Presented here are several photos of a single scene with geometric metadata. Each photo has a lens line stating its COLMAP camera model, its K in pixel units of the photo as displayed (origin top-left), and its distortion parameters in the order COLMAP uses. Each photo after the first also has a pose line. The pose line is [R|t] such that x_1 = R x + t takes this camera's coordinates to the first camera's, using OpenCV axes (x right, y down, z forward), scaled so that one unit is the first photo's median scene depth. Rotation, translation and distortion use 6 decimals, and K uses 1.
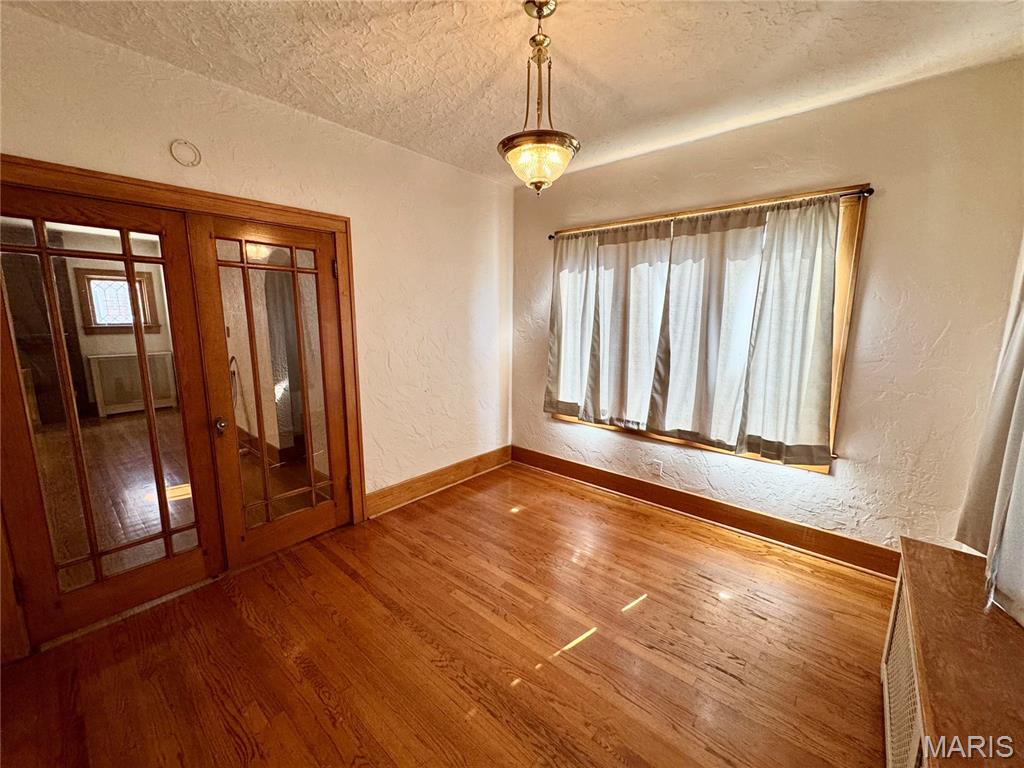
lens RADIAL K [[408.4, 0, 511.0], [0, 408.4, 383.0], [0, 0, 1]] dist [-0.001803, -0.000125]
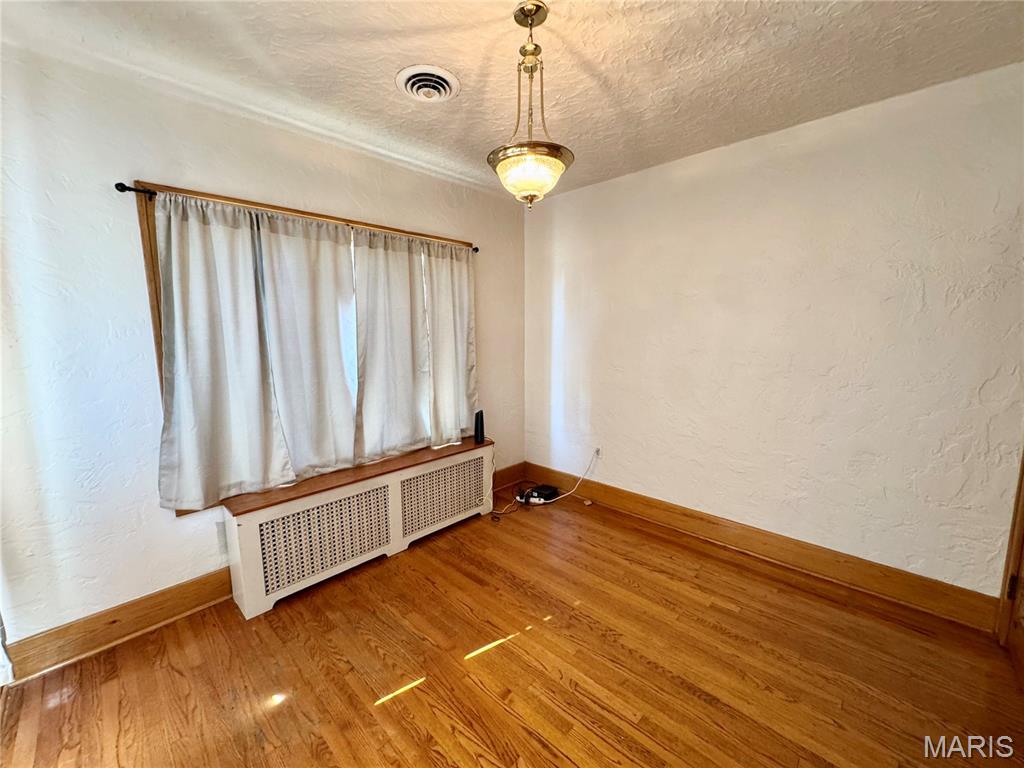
lens RADIAL K [[408.4, 0, 511.0], [0, 408.4, 383.0], [0, 0, 1]] dist [-0.001803, -0.000125]
pose [[-0.998565, -0.003307, 0.053458, 0.033145], [0.012102, 0.958352, 0.285335, -0.187937], [-0.052175, 0.285572, -0.956936, 1.120009]]
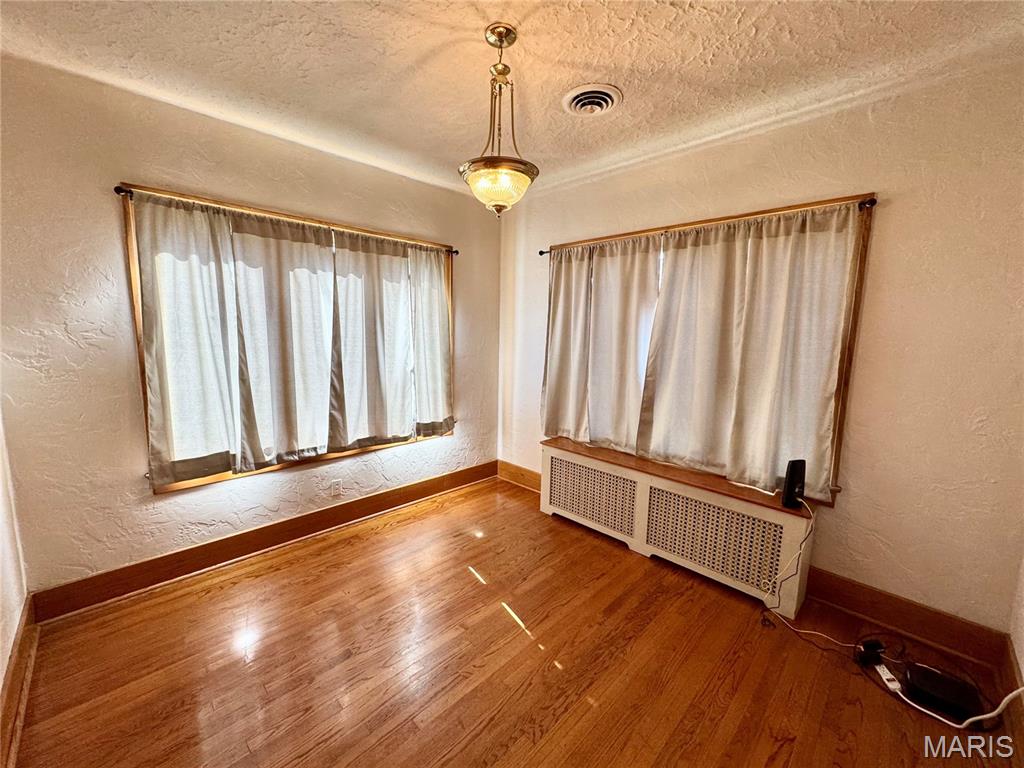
lens RADIAL K [[408.4, 0, 511.0], [0, 408.4, 383.0], [0, 0, 1]] dist [-0.001803, -0.000125]
pose [[0.072180, -0.136185, 0.988050, -0.548535], [0.142223, 0.981917, 0.124950, -0.097395], [-0.987199, 0.131504, 0.090243, 0.513541]]
